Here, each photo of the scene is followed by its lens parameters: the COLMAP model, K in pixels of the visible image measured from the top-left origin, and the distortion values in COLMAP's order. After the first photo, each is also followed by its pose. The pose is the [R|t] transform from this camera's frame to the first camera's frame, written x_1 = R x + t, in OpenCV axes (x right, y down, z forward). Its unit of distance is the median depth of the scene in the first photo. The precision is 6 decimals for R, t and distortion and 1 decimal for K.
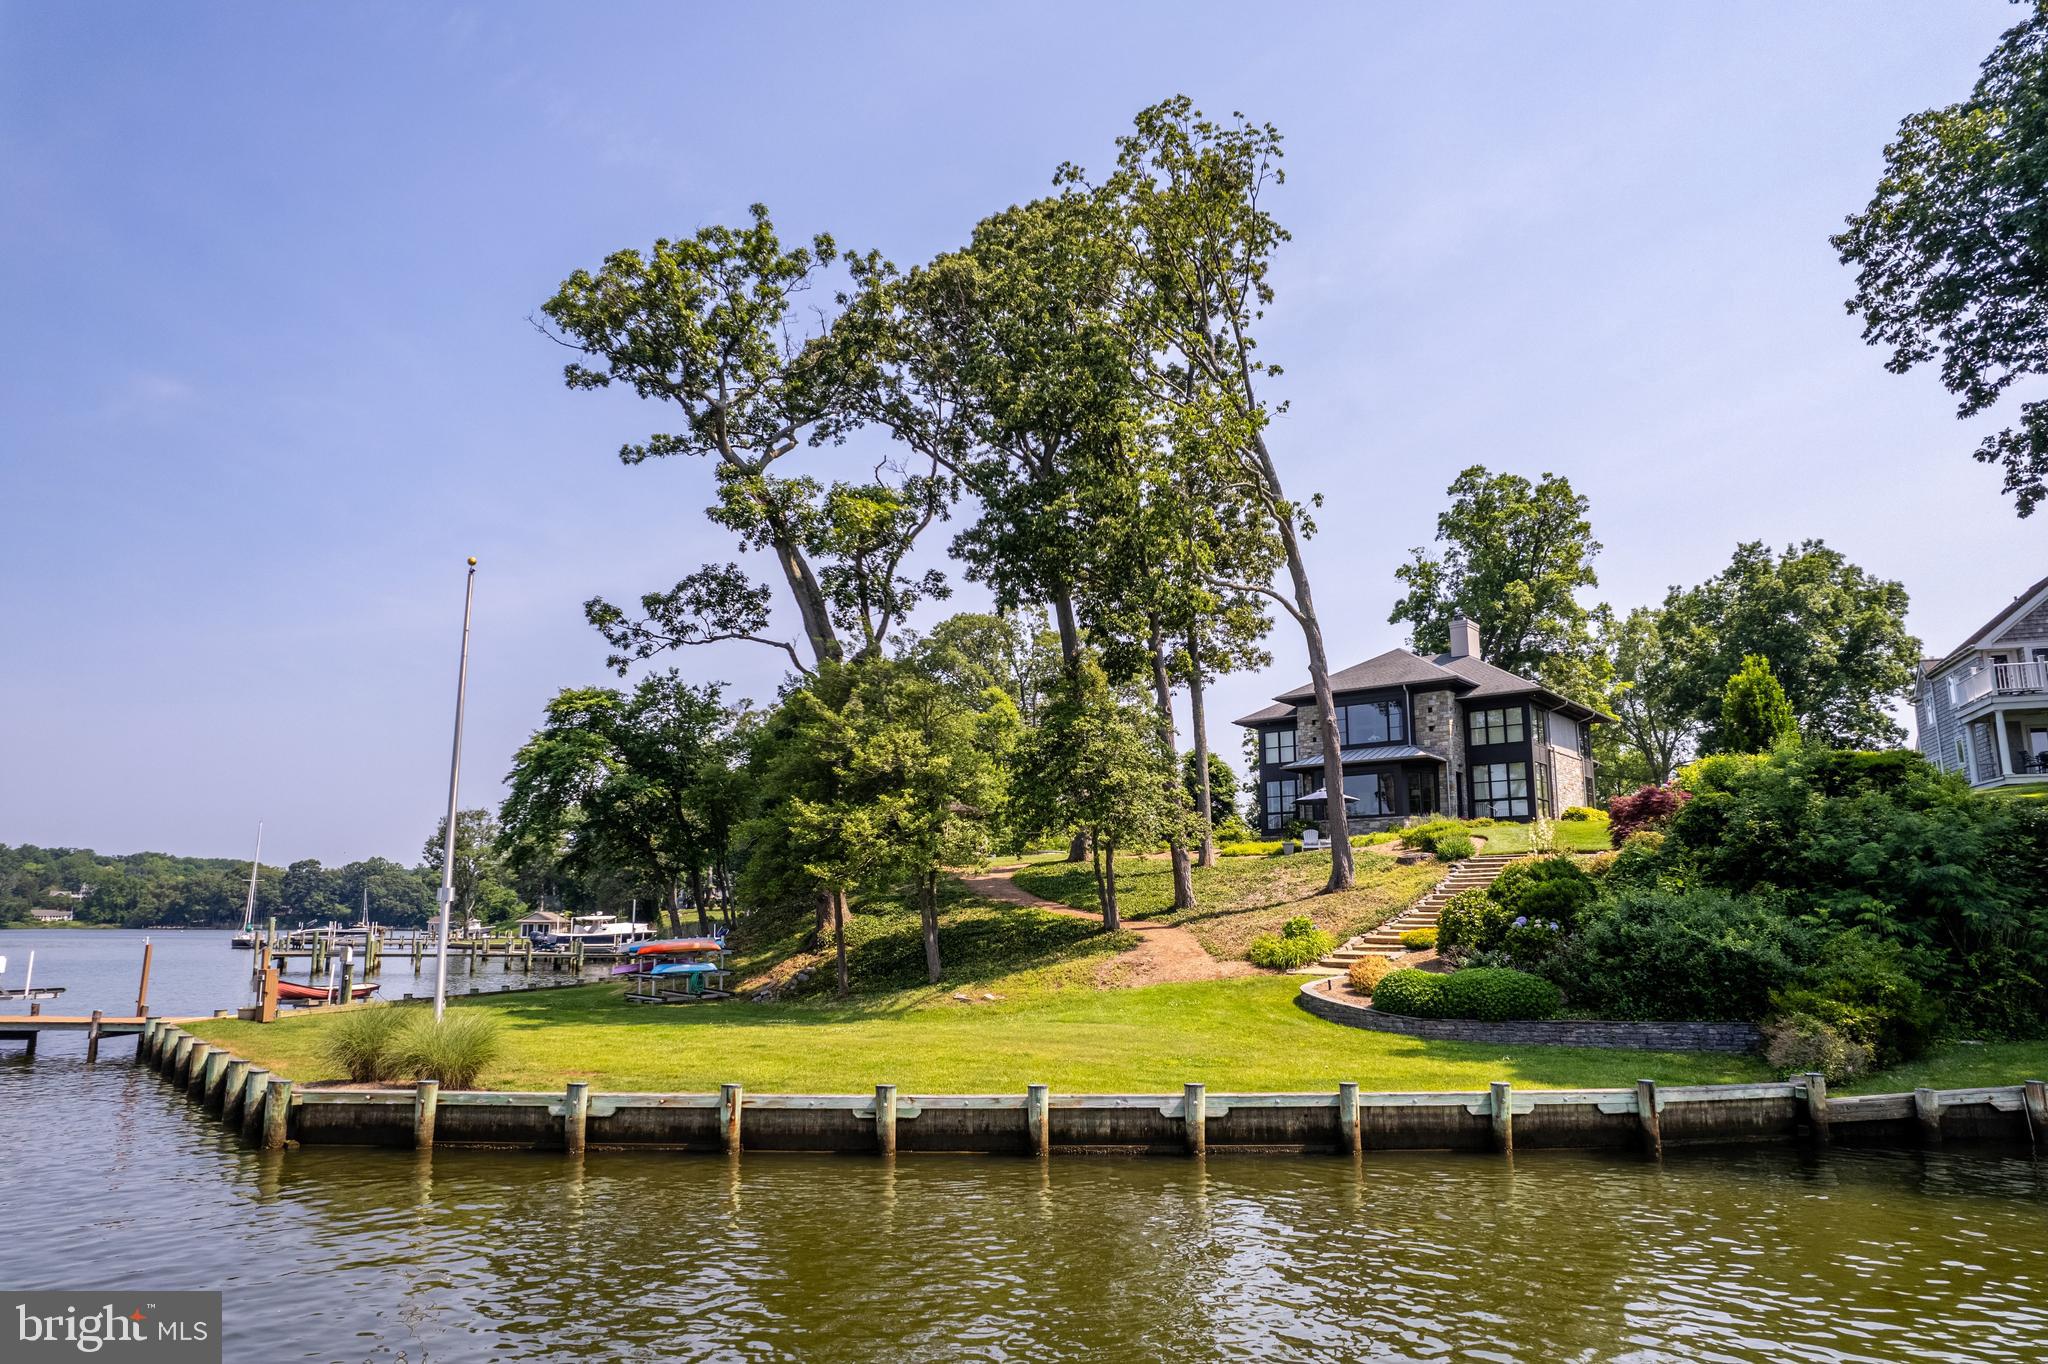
lens RADIAL K [[1305.5, 0, 1028.3], [0, 1305.5, 683.9], [0, 0, 1]] dist [-0.082572, 0.083770]
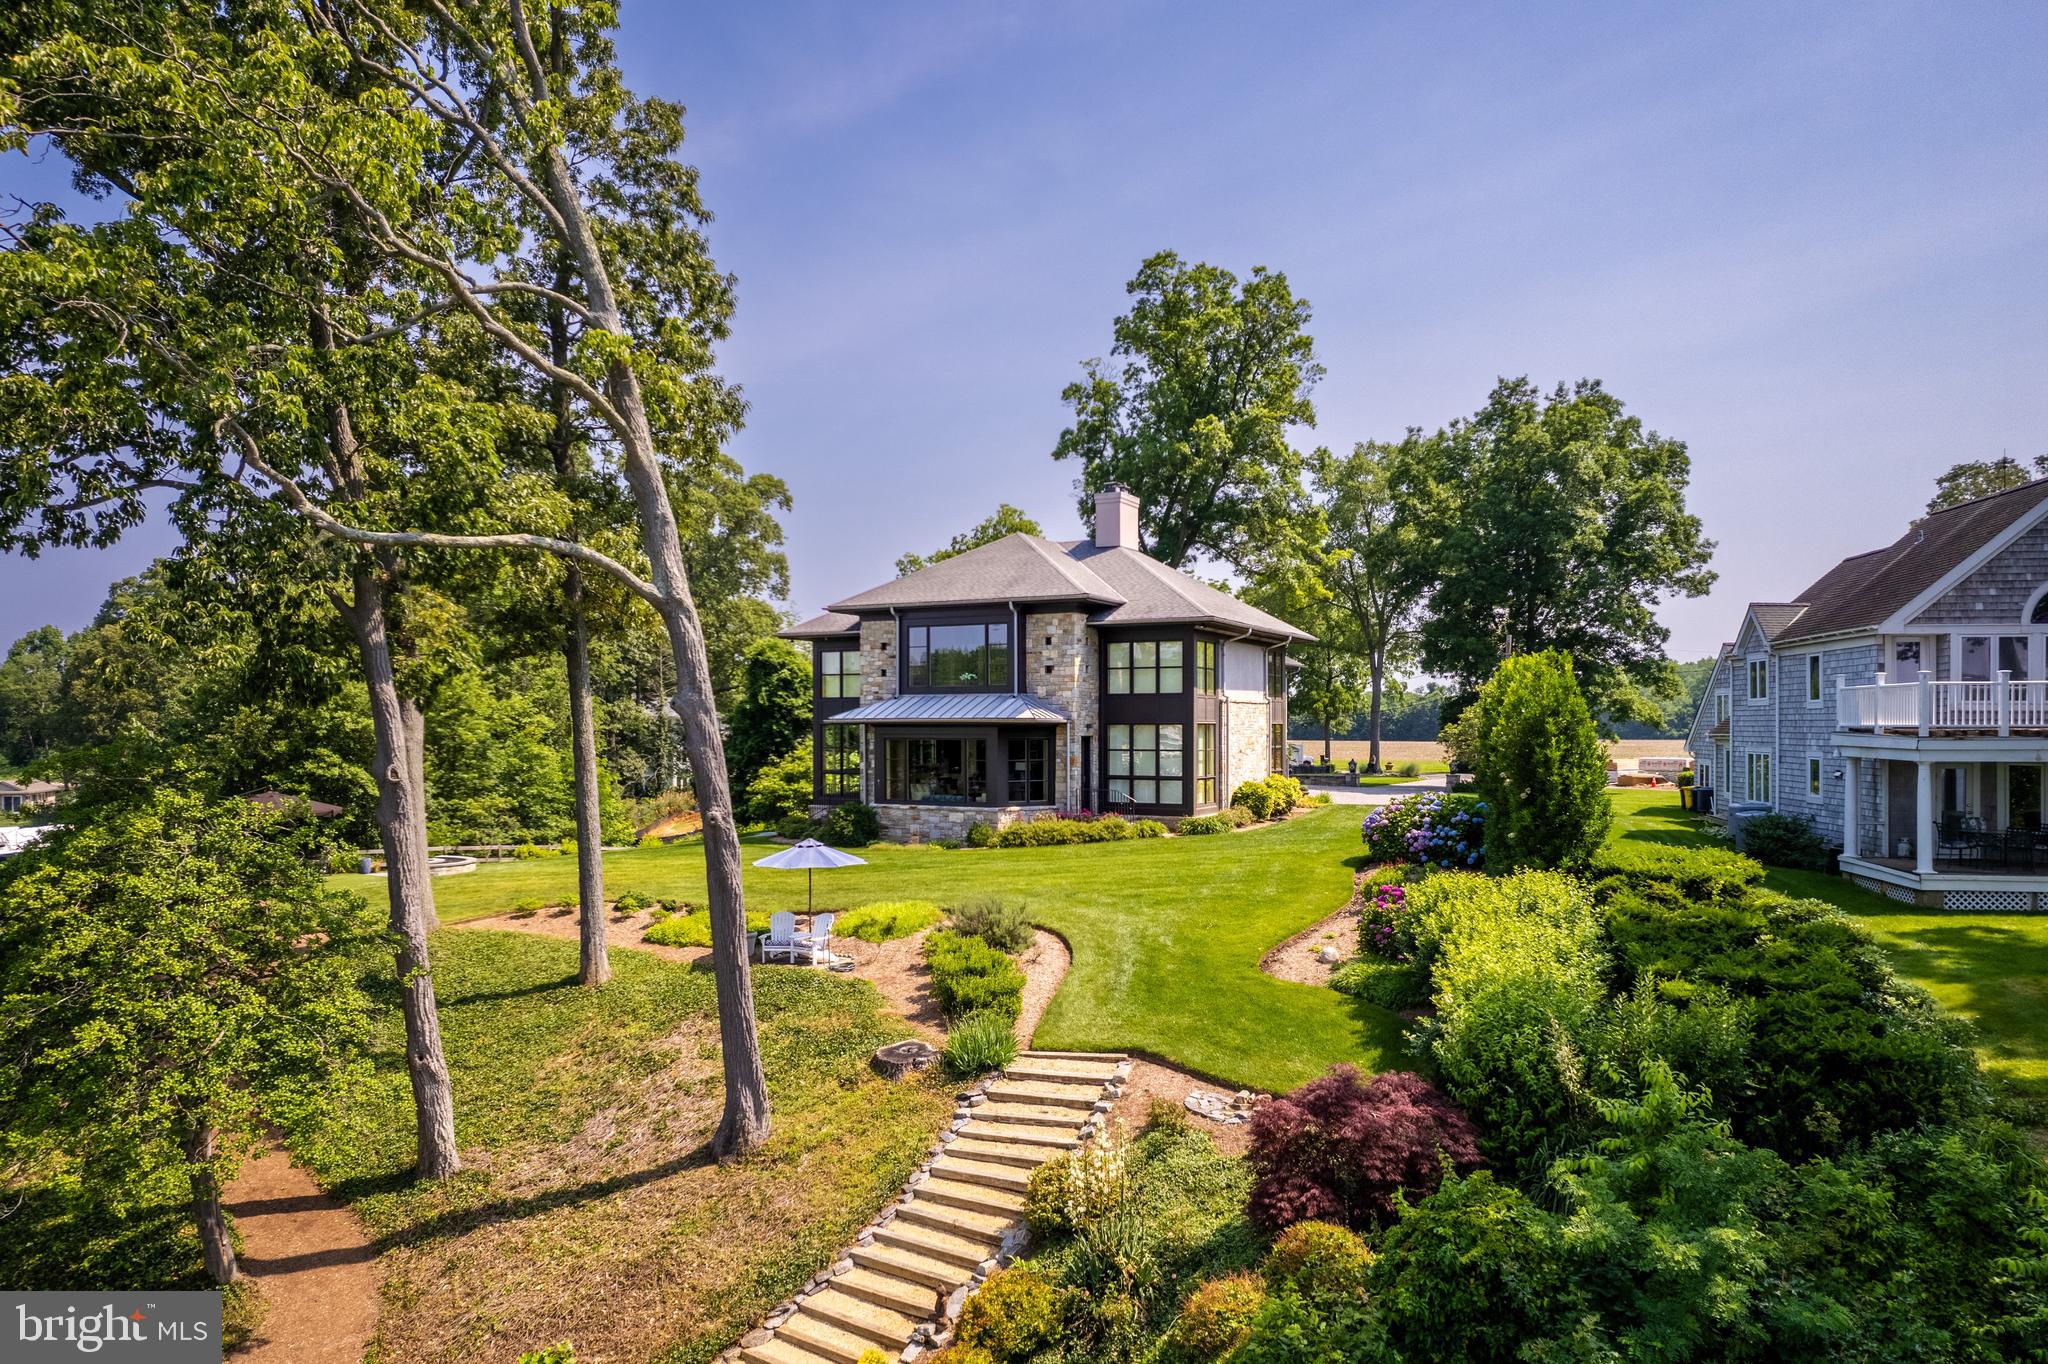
lens RADIAL K [[1396.1, 0, 978.0], [0, 1396.1, 766.4], [0, 0, 1]] dist [-0.056810, -0.002651]
pose [[0.983964, -0.011653, 0.177986, 0.107841], [-0.025042, 0.978955, 0.202532, -0.042601], [-0.176600, -0.203741, 0.962965, 0.228447]]
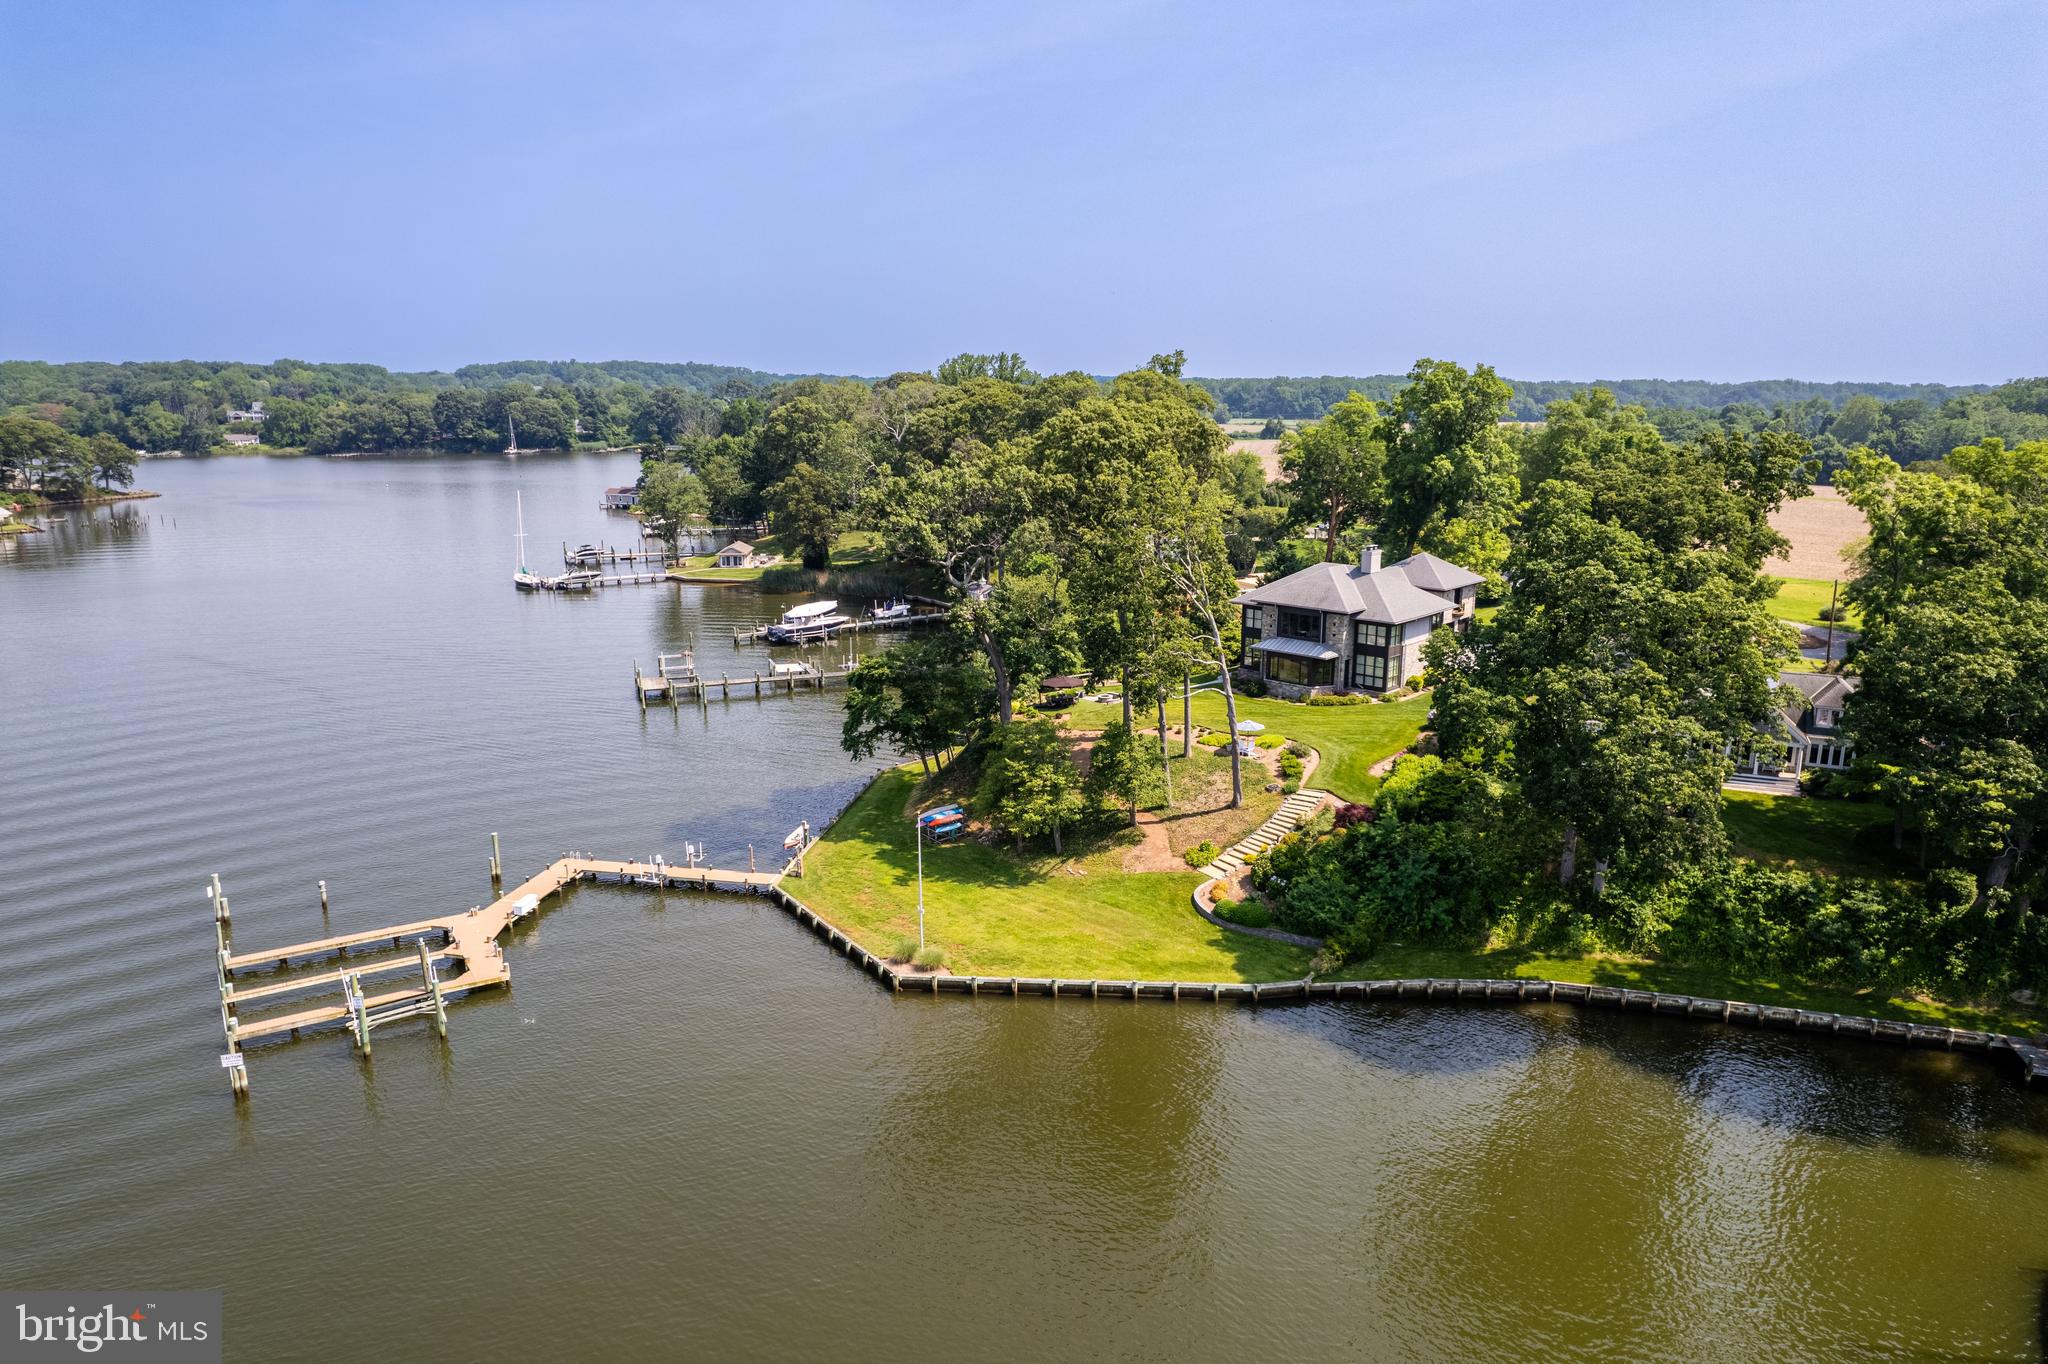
lens RADIAL K [[1259.4, 0, 1024.0], [0, 1259.4, 682.0], [0, 0, 1]] dist [-0.075162, 0.067049]
pose [[0.997316, 0.010802, -0.072422, 0.012566], [0.017848, 0.923363, 0.383514, -0.404514], [0.071015, -0.383777, 0.920691, -0.438638]]
